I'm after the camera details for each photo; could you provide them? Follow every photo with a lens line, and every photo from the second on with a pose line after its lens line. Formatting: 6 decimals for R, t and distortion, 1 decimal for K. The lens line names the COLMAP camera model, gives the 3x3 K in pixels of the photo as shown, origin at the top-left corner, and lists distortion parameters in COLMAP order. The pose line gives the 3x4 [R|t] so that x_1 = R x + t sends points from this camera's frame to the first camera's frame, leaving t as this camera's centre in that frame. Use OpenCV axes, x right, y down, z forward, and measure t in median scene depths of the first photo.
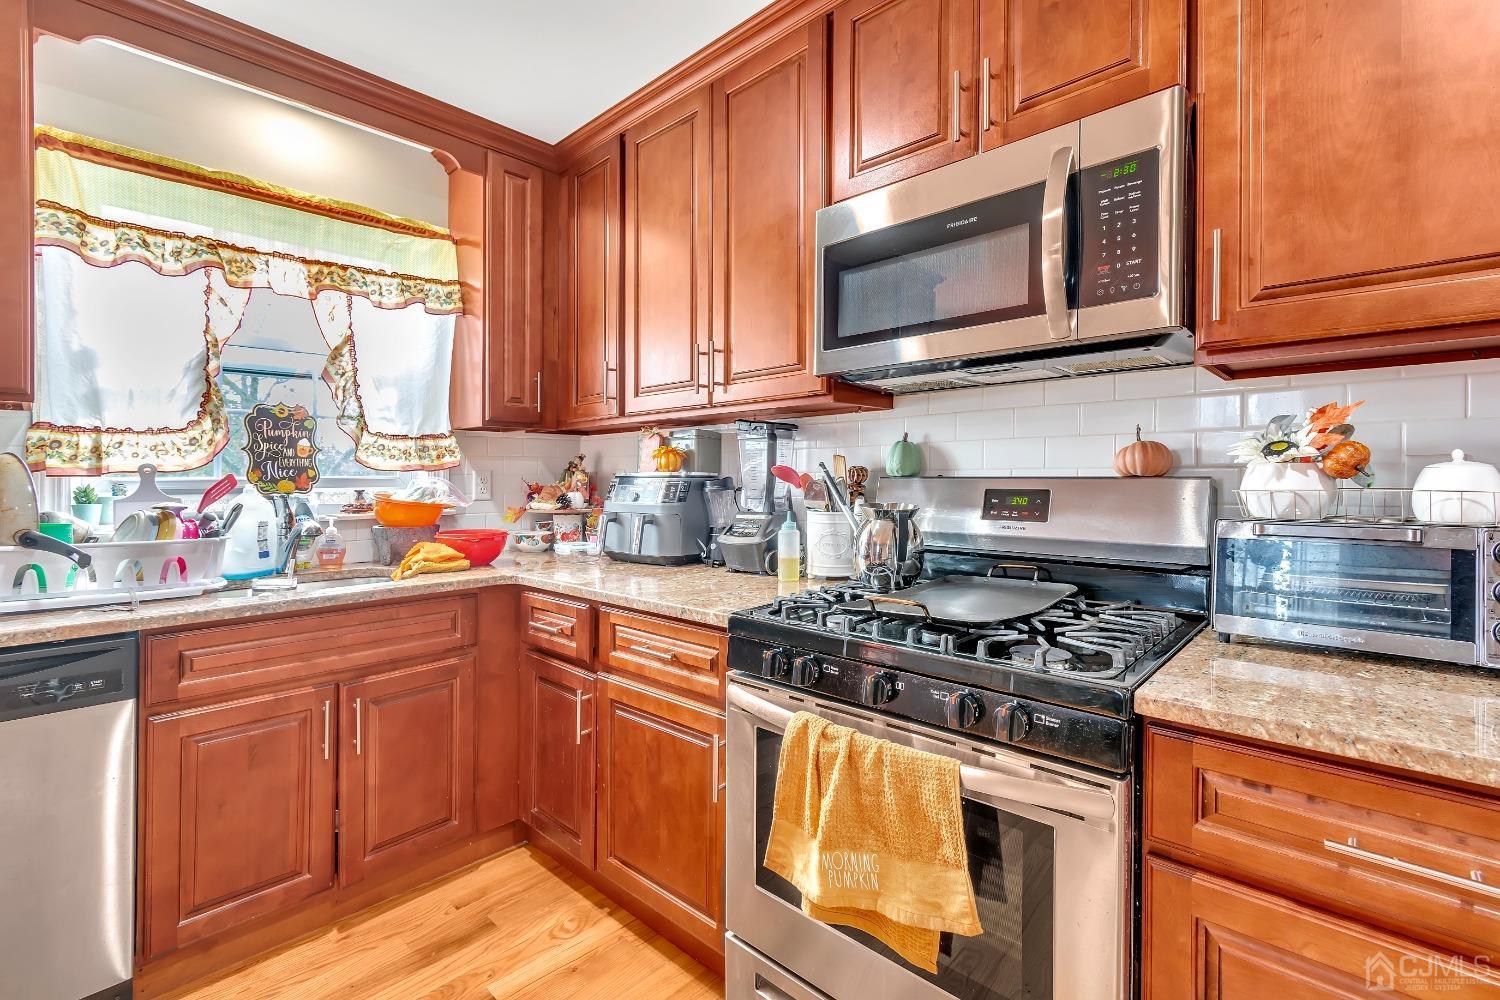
lens RADIAL K [[666.7, 0, 699.0], [0, 666.7, 561.8], [0, 0, 1]] dist [-0.003690, -0.000311]
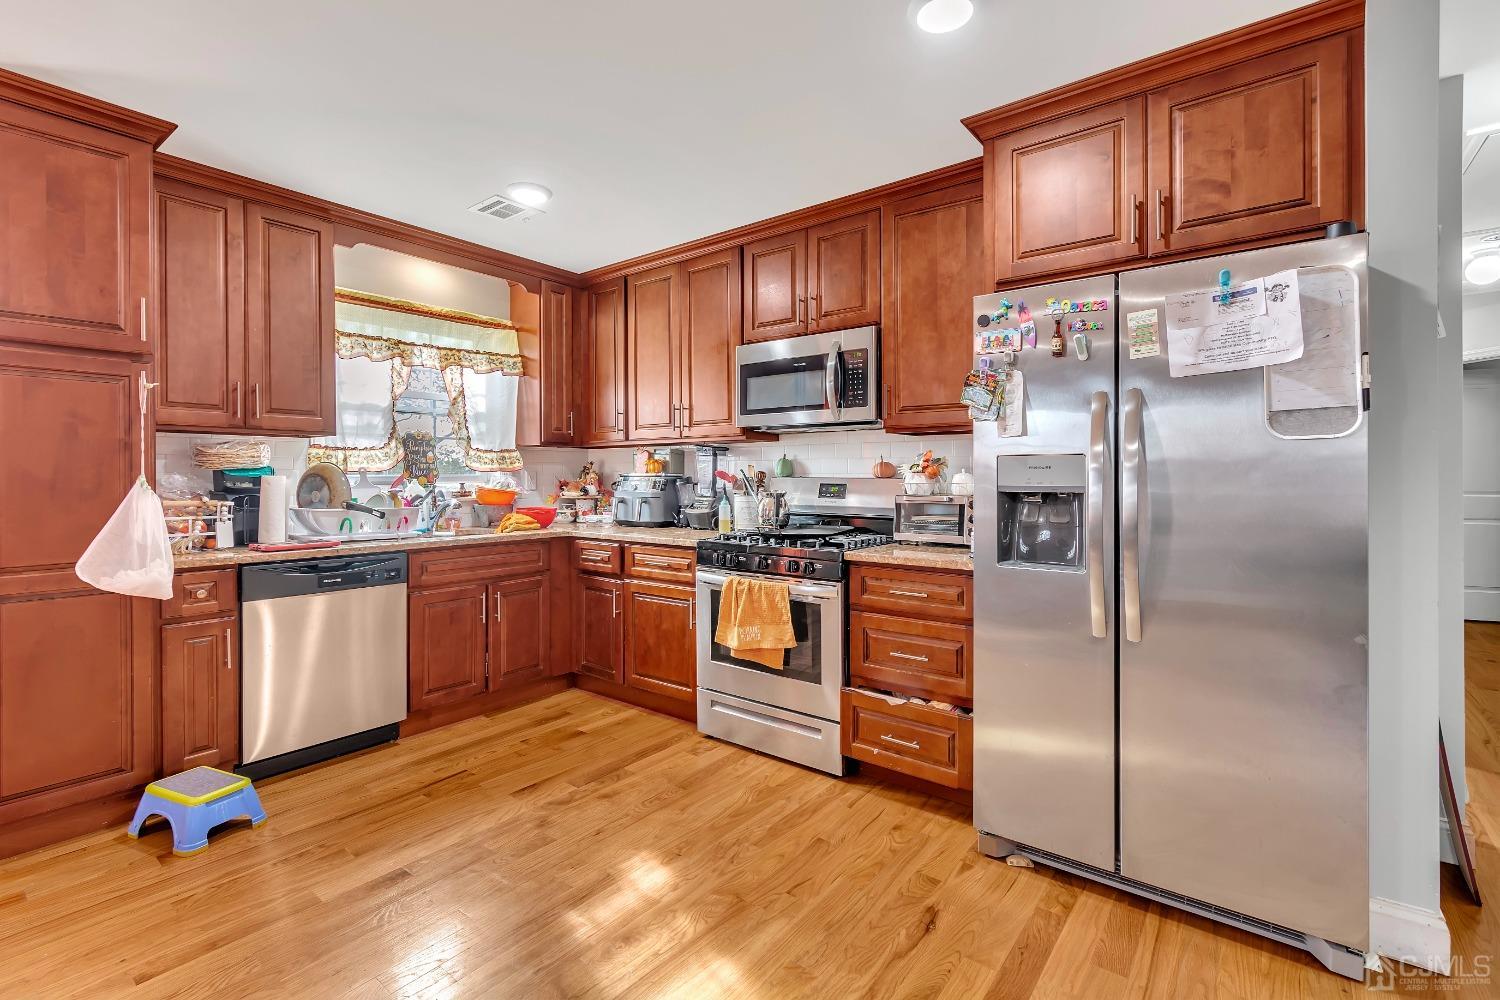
lens RADIAL K [[666.7, 0, 751.2], [0, 666.7, 490.2], [0, 0, 1]] dist [-0.003690, -0.000311]
pose [[0.985644, 0.002701, 0.168817, -0.112086], [0.015076, 0.994470, -0.103933, 0.111676], [-0.168164, 0.104986, 0.980152, -0.888149]]
